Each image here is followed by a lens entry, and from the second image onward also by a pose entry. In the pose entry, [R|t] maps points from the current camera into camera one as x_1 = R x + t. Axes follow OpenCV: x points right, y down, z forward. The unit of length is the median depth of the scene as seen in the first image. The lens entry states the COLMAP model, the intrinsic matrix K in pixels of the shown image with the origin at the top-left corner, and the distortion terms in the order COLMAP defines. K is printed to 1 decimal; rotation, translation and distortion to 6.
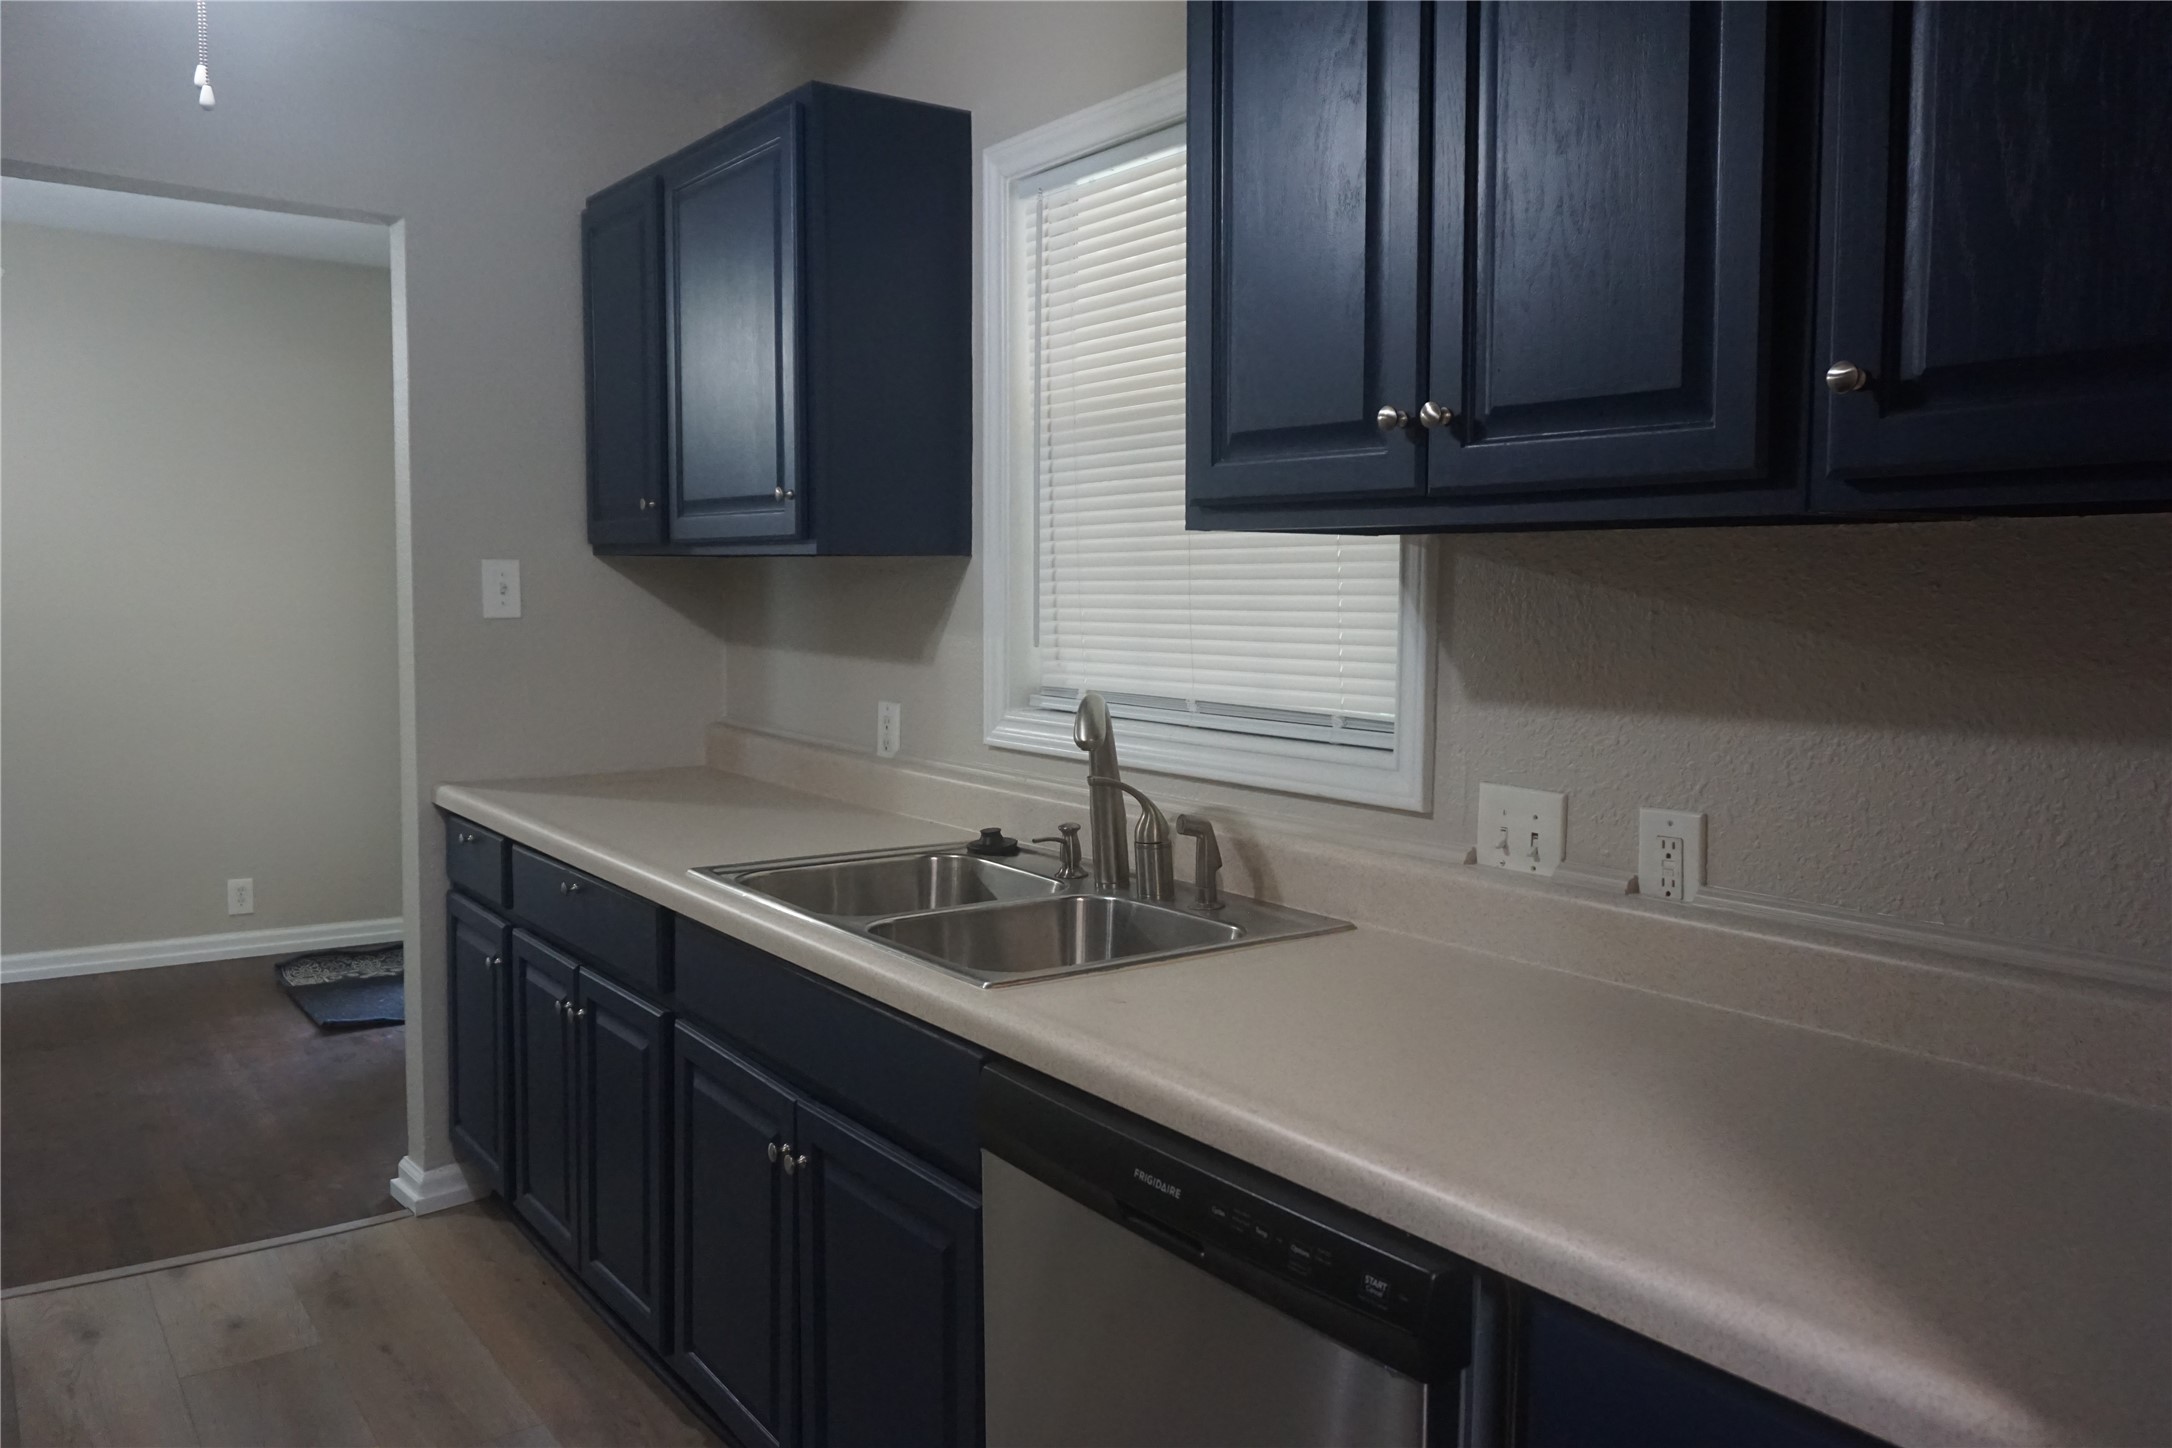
lens RADIAL K [[1666.2, 0, 1092.5], [0, 1666.2, 713.8], [0, 0, 1]] dist [0.007221, 0.008213]
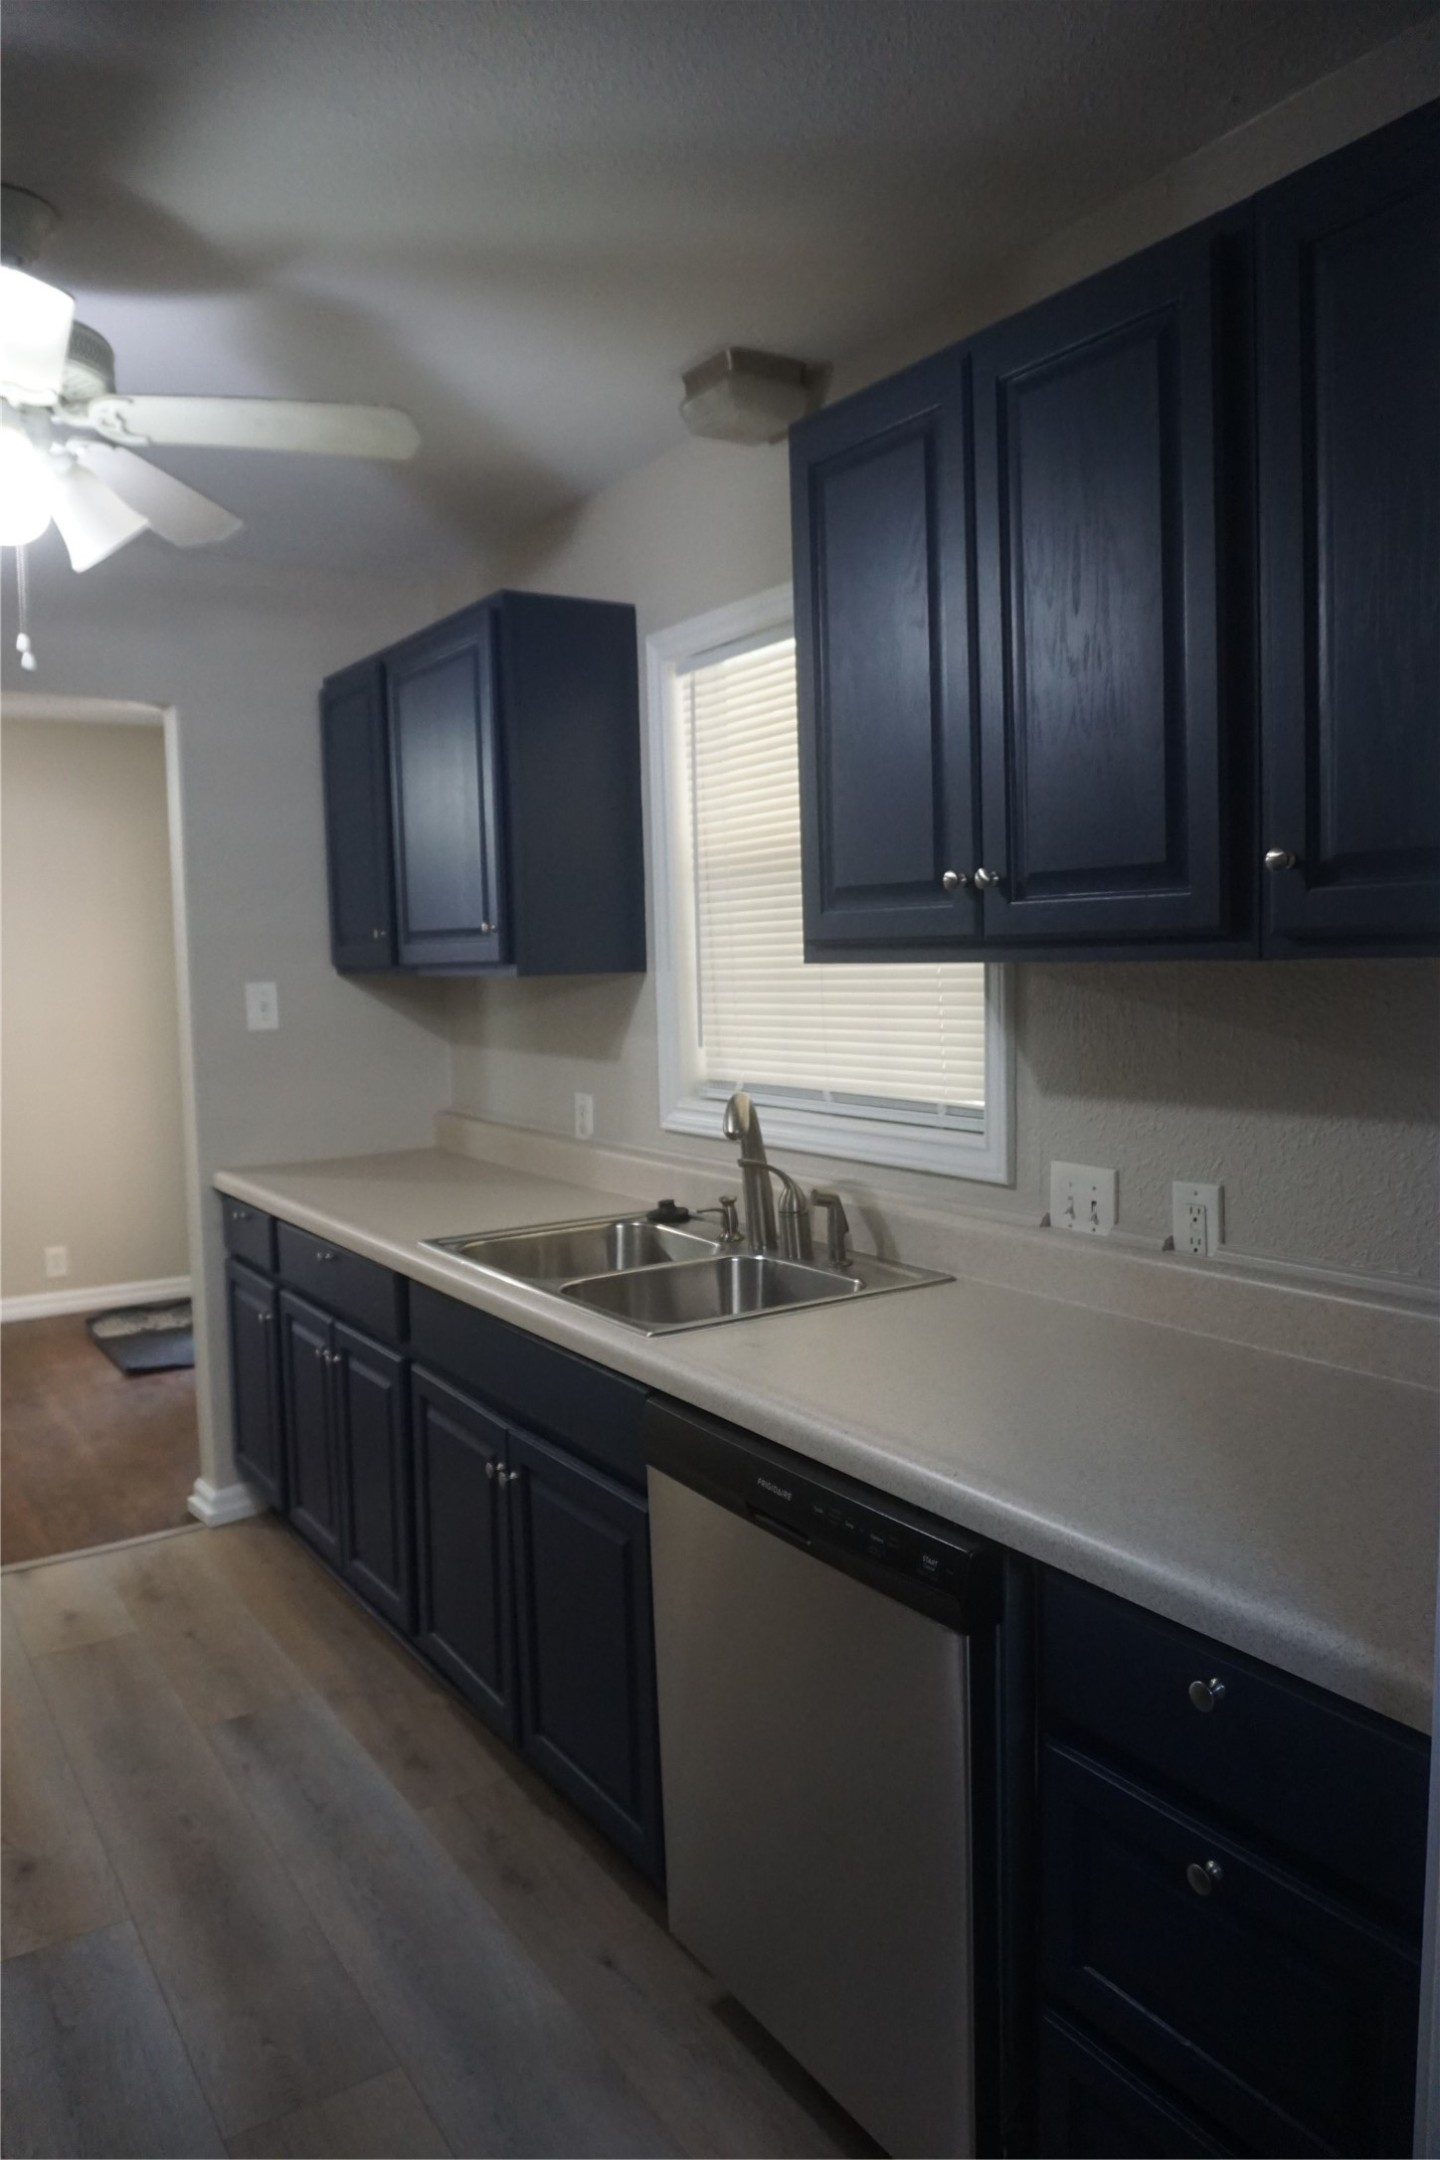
lens RADIAL K [[1500.0, 0, 720.0], [0, 1500.0, 1080.0], [0, 0, 1]] dist [0.004463, -0.000820]
pose [[0.998506, -0.028508, -0.046620, 0.035682], [0.028764, 0.999575, 0.004834, -0.025644], [0.046462, -0.006168, 0.998901, -0.098355]]
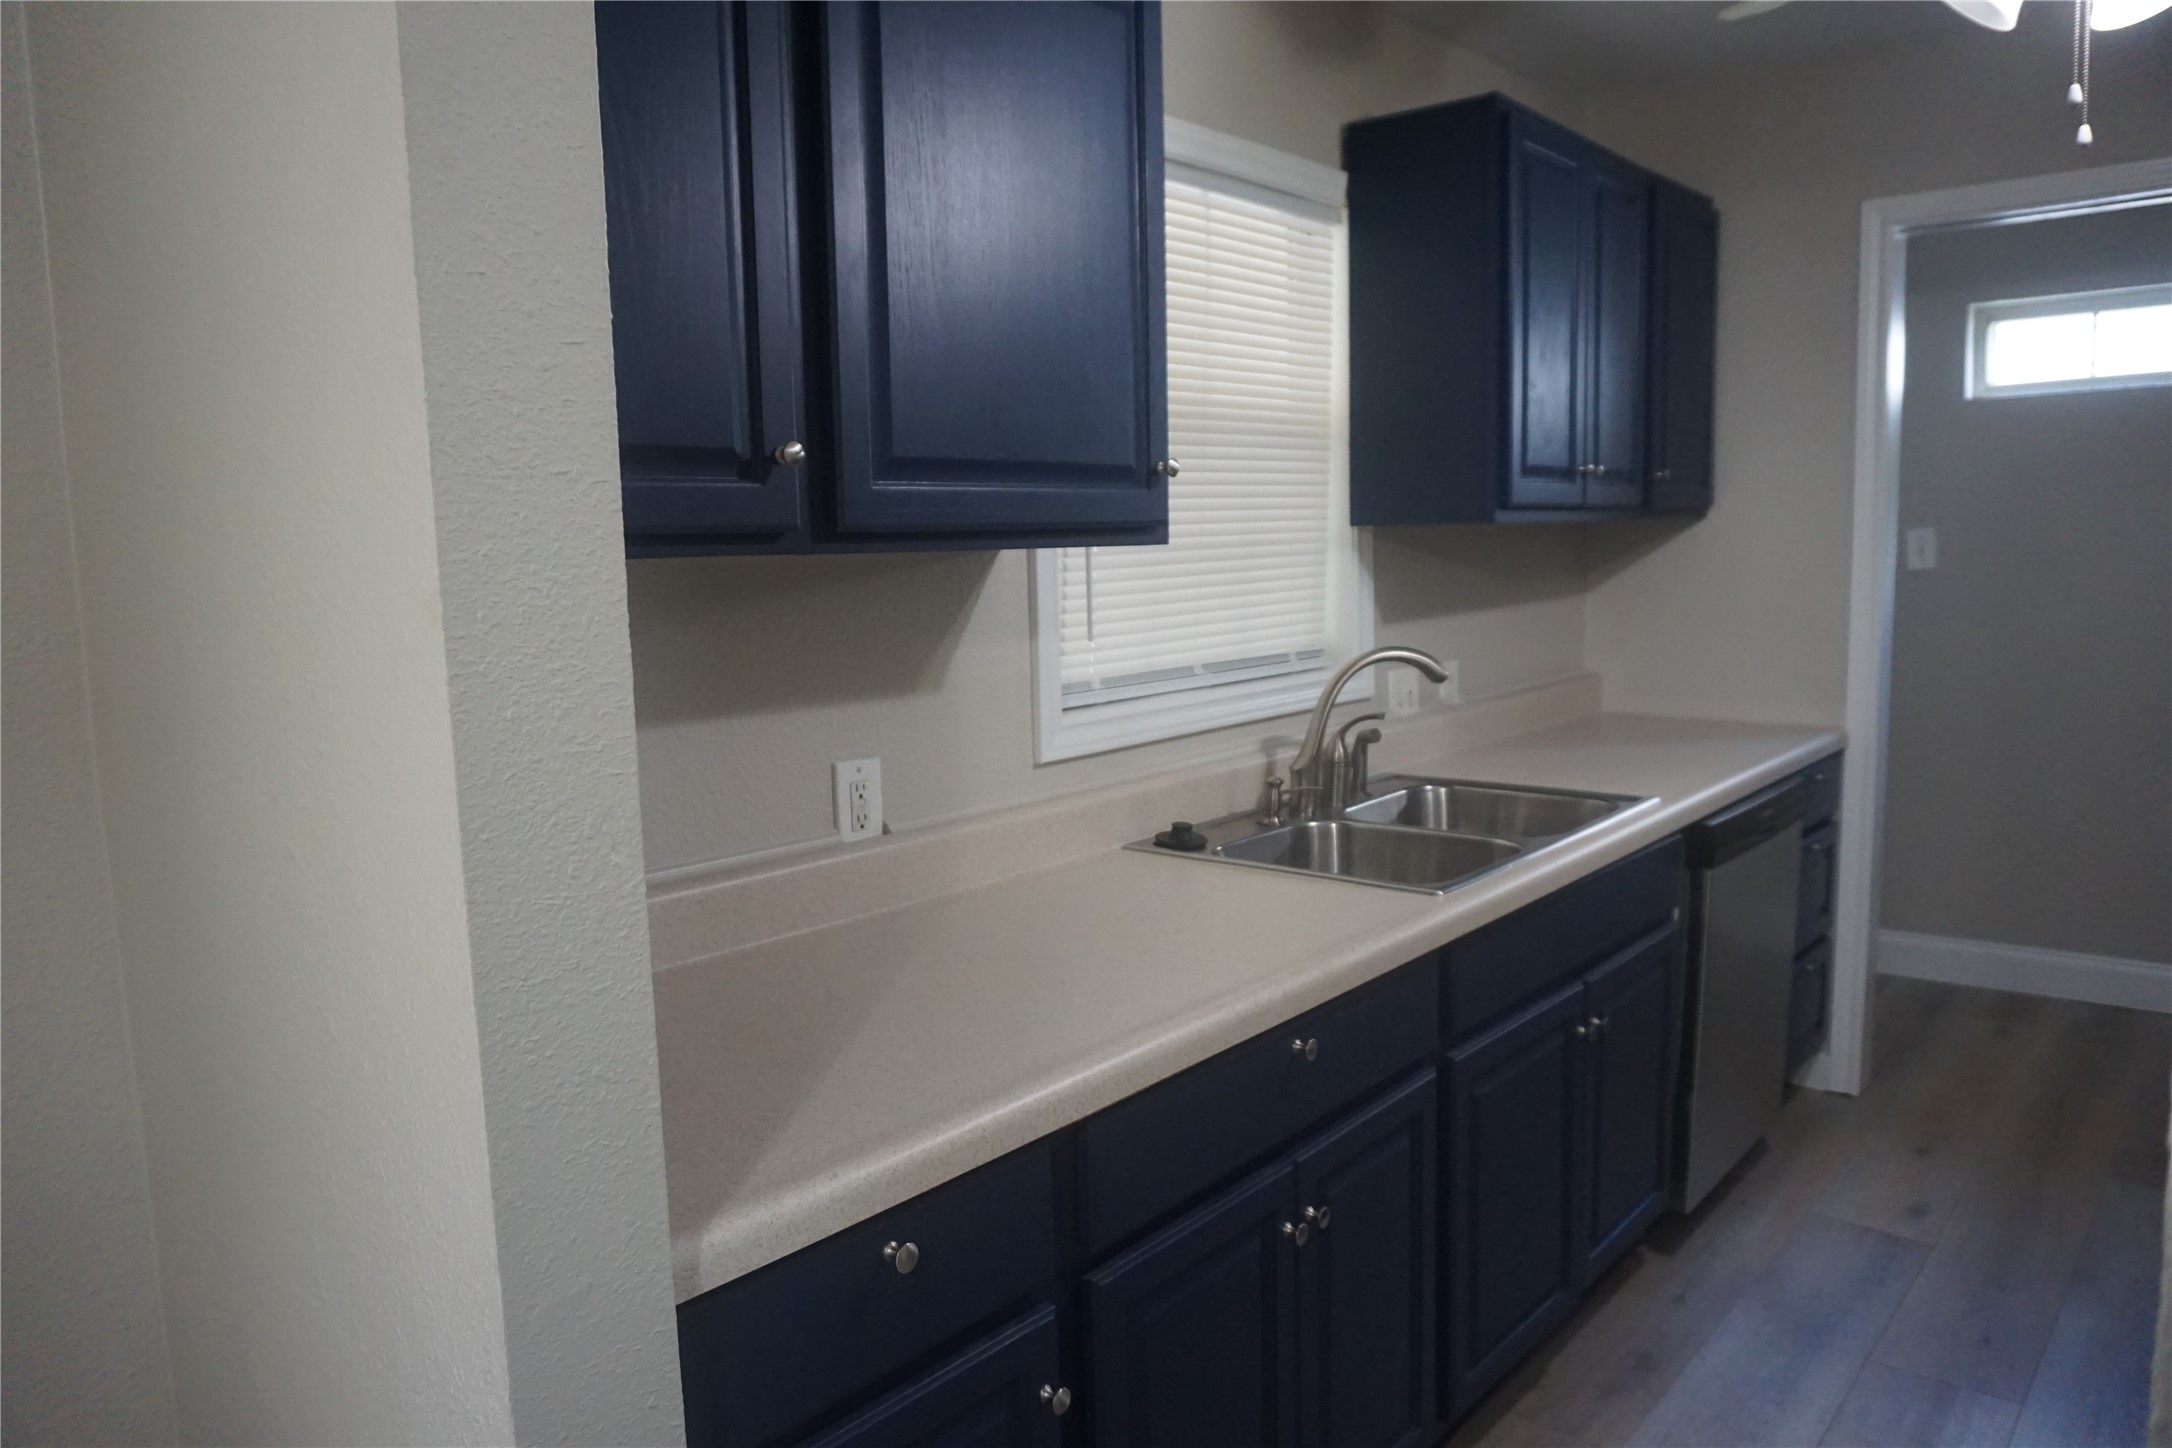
lens RADIAL K [[1508.3, 0, 1028.3], [0, 1508.3, 723.7], [0, 0, 1]] dist [0.004463, -0.000820]
pose [[-0.229219, -0.115128, 0.966542, -1.029155], [0.104736, 0.984298, 0.142082, -0.142880], [-0.967724, 0.133800, -0.213562, 1.451132]]
